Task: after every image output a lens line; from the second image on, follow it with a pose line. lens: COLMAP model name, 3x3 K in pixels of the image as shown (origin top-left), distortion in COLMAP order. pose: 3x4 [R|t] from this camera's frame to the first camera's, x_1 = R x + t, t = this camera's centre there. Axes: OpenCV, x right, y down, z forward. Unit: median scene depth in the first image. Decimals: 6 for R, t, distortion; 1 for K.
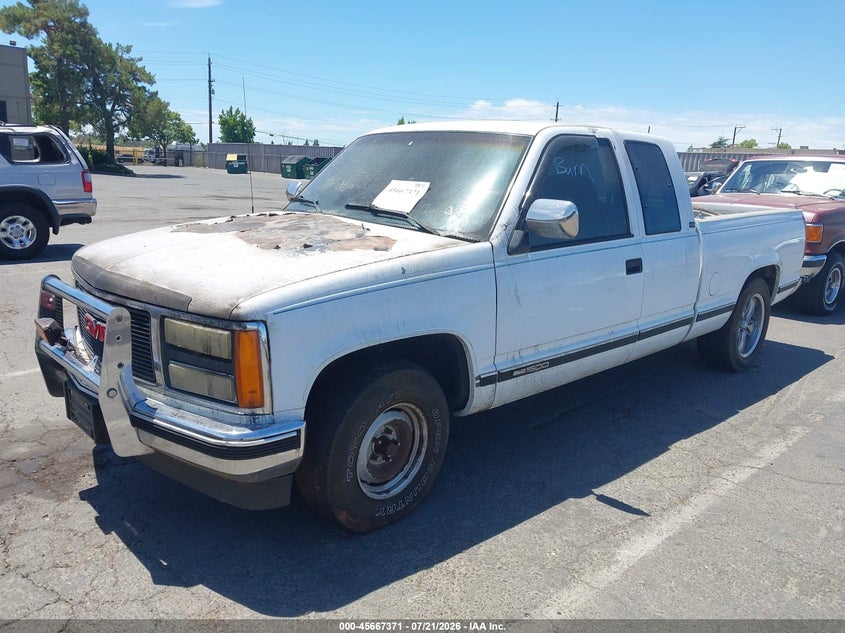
lens RADIAL K [[637.9, 0, 404.2], [0, 637.9, 316.6], [0, 0, 1]] dist [0.007614, -0.000266]
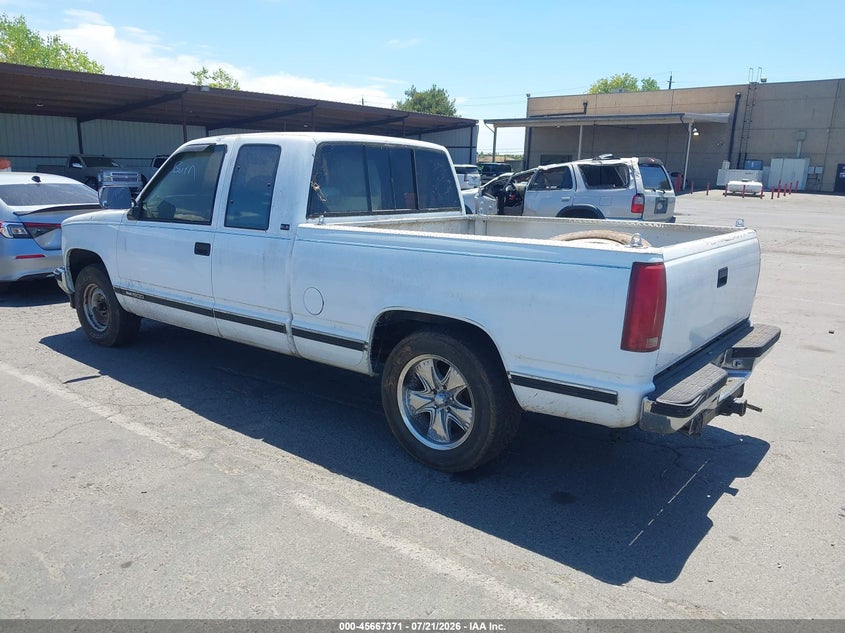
lens RADIAL K [[644.7, 0, 422.5], [0, 644.7, 316.5], [0, 0, 1]] dist [0.017968, -0.005675]
pose [[0.187025, 0.183402, -0.965083, 1.822600], [-0.244086, 0.960284, 0.135188, -0.248008], [0.951548, 0.210280, 0.224363, 1.280878]]
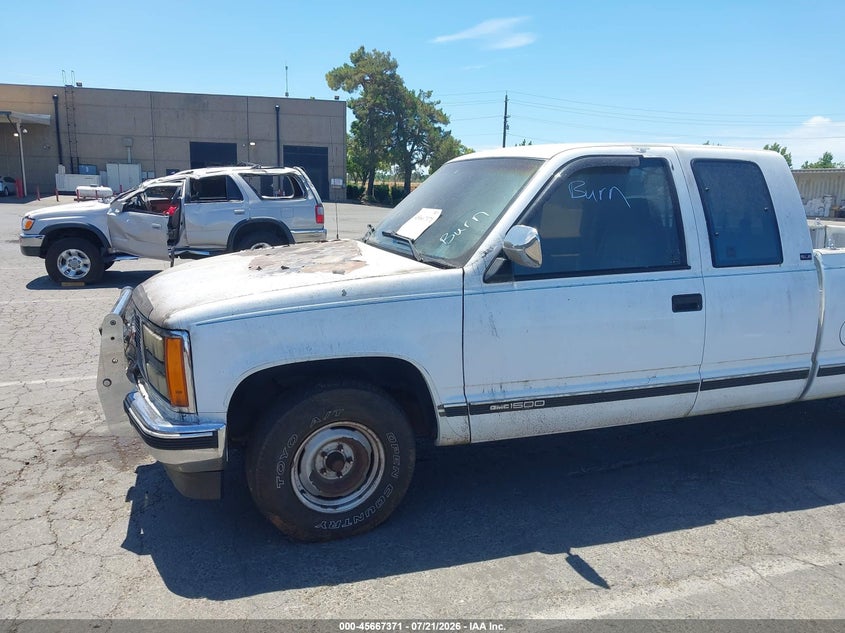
lens RADIAL K [[644.7, 0, 422.5], [0, 644.7, 316.5], [0, 0, 1]] dist [0.017968, -0.005675]
pose [[0.918211, 0.051739, -0.392697, 0.419771], [-0.070834, 0.996899, -0.034280, -0.005687], [0.389706, 0.059292, 0.919029, 0.066232]]
